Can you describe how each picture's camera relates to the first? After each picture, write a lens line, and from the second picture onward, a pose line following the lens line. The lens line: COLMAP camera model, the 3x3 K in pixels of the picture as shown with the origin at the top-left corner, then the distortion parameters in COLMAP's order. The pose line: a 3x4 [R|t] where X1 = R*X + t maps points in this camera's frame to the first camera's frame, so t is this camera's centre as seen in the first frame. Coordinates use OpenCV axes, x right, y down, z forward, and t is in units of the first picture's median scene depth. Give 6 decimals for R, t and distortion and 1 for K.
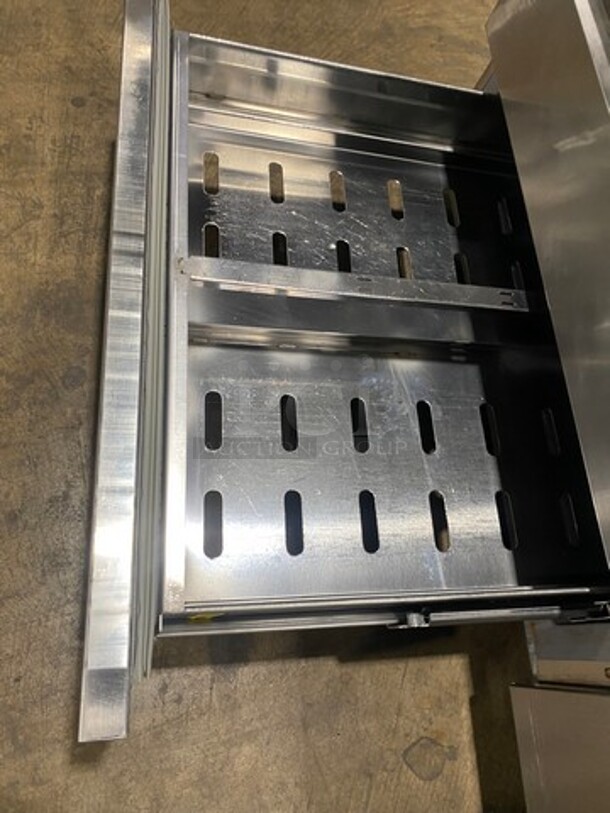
lens RADIAL K [[611.9, 0, 306.1], [0, 611.9, 406.1], [0, 0, 1]] dist [0.013114, -0.002943]
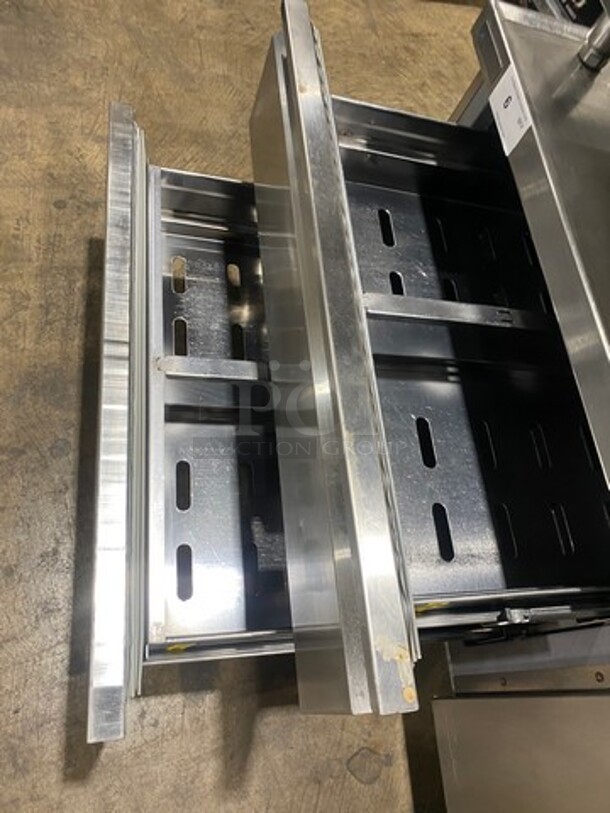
lens RADIAL K [[611.9, 0, 308.9], [0, 611.9, 420.8], [0, 0, 1]] dist [0.013114, -0.002943]
pose [[0.997441, -0.013195, 0.070262, 0.010714], [0.016269, 0.998927, -0.043364, -0.043686], [-0.069614, 0.044396, 0.996586, -0.208884]]
